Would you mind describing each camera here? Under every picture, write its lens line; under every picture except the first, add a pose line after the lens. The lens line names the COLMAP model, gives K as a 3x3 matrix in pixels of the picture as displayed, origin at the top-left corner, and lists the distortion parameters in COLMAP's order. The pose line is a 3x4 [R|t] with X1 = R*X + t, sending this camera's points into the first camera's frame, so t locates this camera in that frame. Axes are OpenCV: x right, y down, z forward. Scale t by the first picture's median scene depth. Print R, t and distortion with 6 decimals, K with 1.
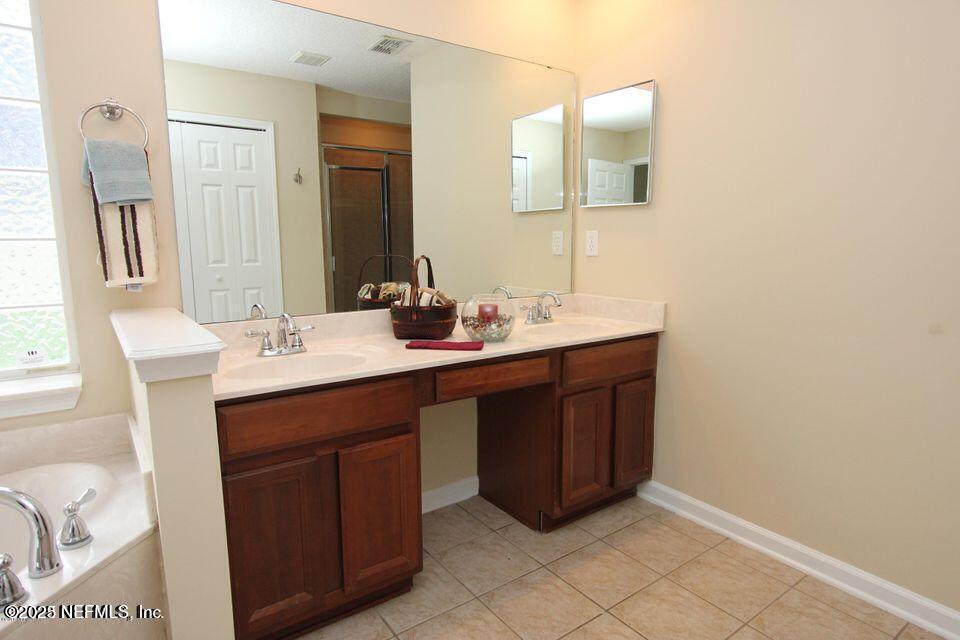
lens RADIAL K [[544.5, 0, 480.0], [0, 544.5, 320.0], [0, 0, 1]] dist [0.002211, 0.000516]
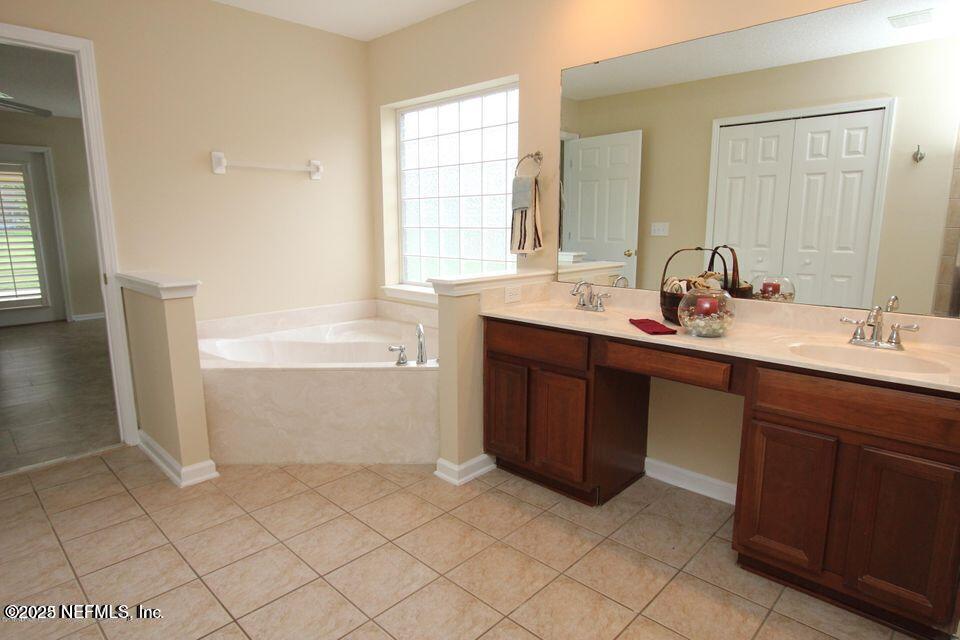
lens RADIAL K [[544.5, 0, 480.0], [0, 544.5, 320.0], [0, 0, 1]] dist [0.002211, 0.000516]
pose [[0.177470, 0.178839, -0.967740, 0.836051], [-0.133288, 0.978657, 0.156414, -0.082391], [0.975058, 0.101229, 0.197519, 0.378403]]
